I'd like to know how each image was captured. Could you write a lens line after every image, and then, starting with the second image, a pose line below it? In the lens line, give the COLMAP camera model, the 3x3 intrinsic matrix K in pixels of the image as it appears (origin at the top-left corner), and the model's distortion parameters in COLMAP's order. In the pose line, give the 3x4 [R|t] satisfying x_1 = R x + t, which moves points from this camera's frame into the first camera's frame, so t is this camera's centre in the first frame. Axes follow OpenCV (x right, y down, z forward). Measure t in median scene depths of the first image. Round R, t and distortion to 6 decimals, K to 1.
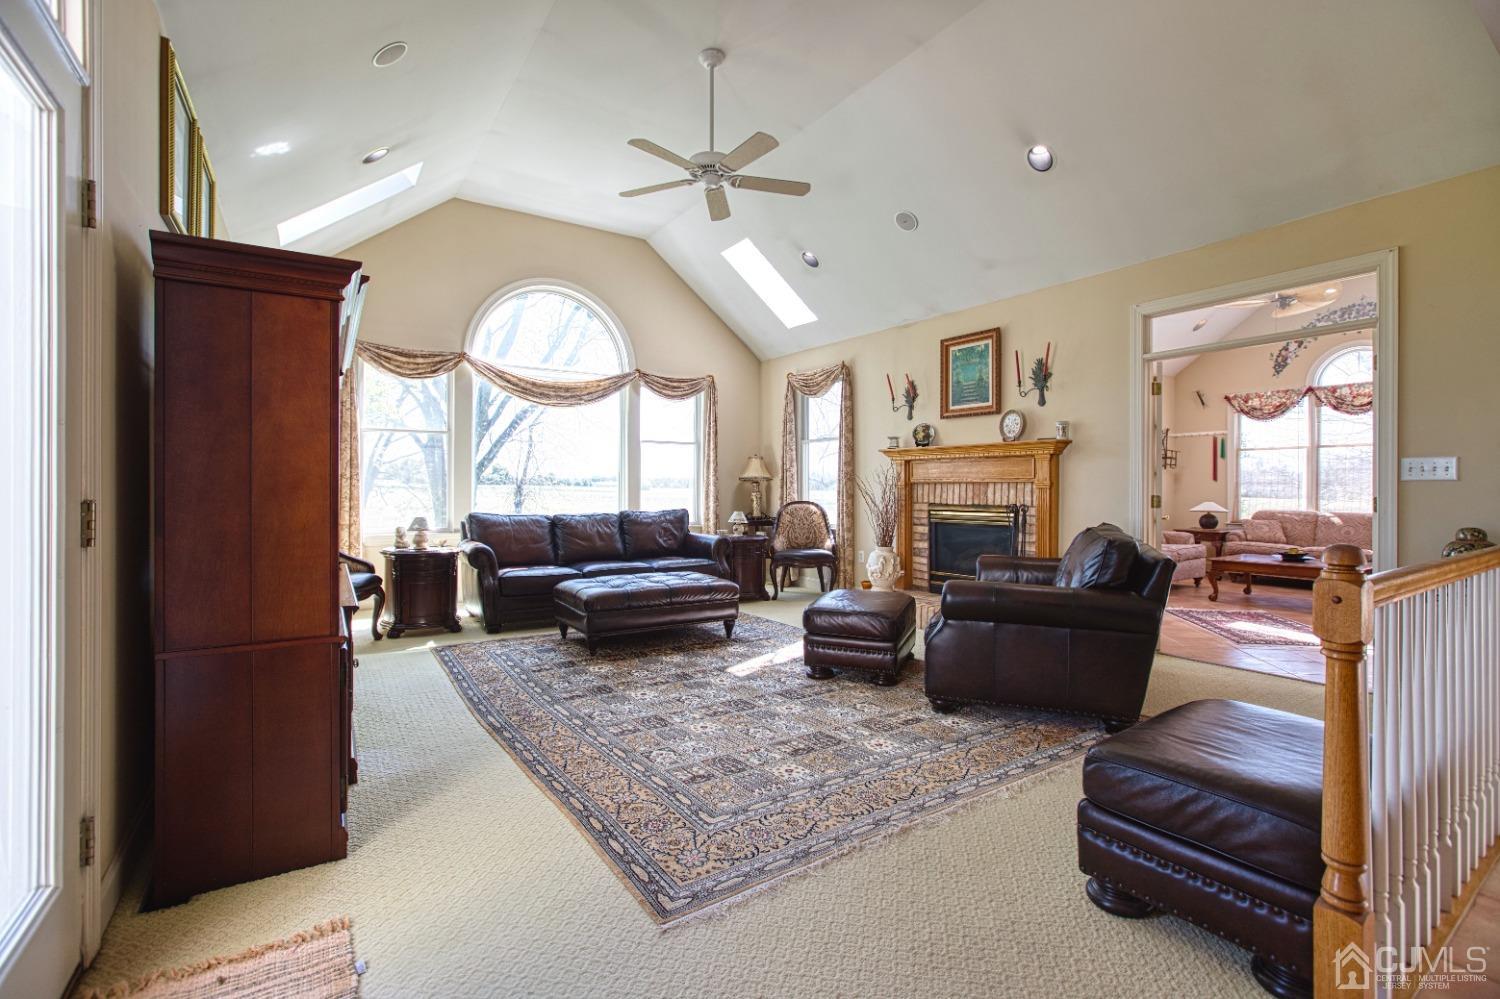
lens RADIAL K [[673.5, 0, 756.0], [0, 673.5, 488.8], [0, 0, 1]] dist [-0.034849, 0.023195]
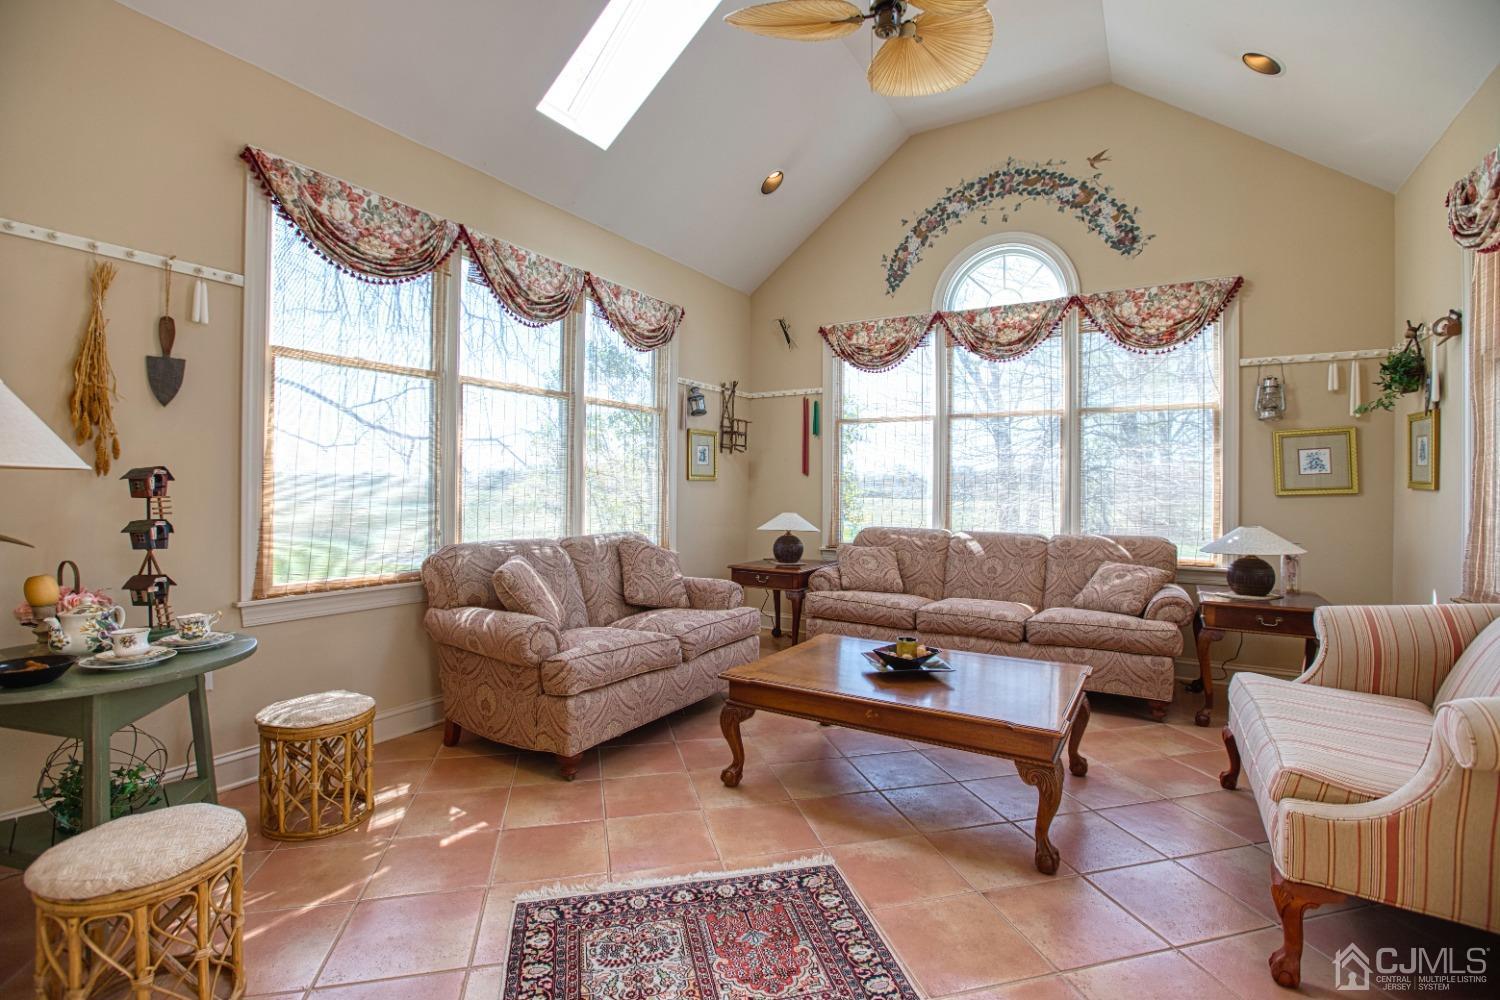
lens RADIAL K [[680.7, 0, 746.4], [0, 680.7, 490.0], [0, 0, 1]] dist [-0.051855, 0.018277]
pose [[0.909698, 0.006133, 0.415224, 0.566597], [-0.005776, 0.999981, -0.002115, 0.003289], [-0.415229, -0.000474, 0.909717, 0.690122]]
